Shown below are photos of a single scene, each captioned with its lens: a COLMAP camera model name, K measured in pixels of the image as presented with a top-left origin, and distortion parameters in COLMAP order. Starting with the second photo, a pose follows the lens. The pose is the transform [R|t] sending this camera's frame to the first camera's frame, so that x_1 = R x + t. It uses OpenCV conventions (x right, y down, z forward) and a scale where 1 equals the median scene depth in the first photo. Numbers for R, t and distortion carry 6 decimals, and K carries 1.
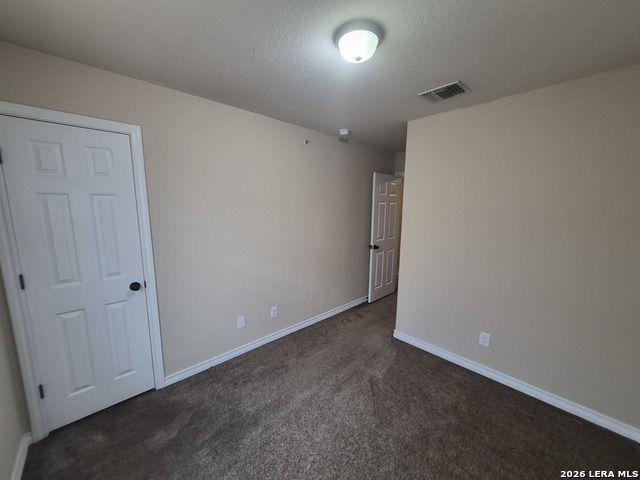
lens RADIAL K [[250.4, 0, 315.1], [0, 250.4, 242.4], [0, 0, 1]] dist [0.012453, -0.004785]
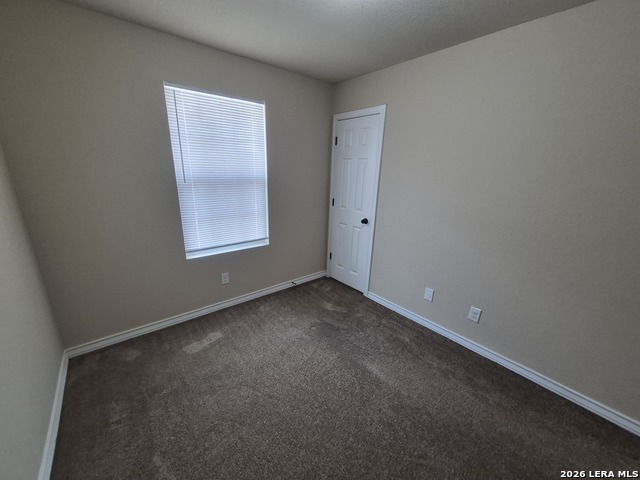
lens RADIAL K [[250.4, 0, 315.1], [0, 250.4, 242.4], [0, 0, 1]] dist [0.012453, -0.004785]
pose [[-0.060675, 0.272162, -0.960336, 0.790903], [-0.178214, 0.943696, 0.278706, -0.070348], [0.982119, 0.188056, -0.008756, 0.752829]]
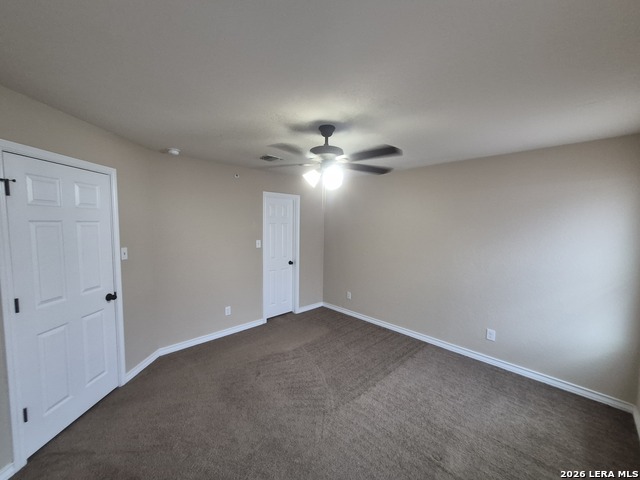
lens RADIAL K [[250.4, 0, 315.1], [0, 250.4, 242.4], [0, 0, 1]] dist [0.012453, -0.004785]
pose [[0.651060, -0.052738, 0.757192, -0.986386], [0.106062, 0.994117, -0.021956, 0.047546], [-0.751579, 0.094604, 0.652824, -0.553862]]
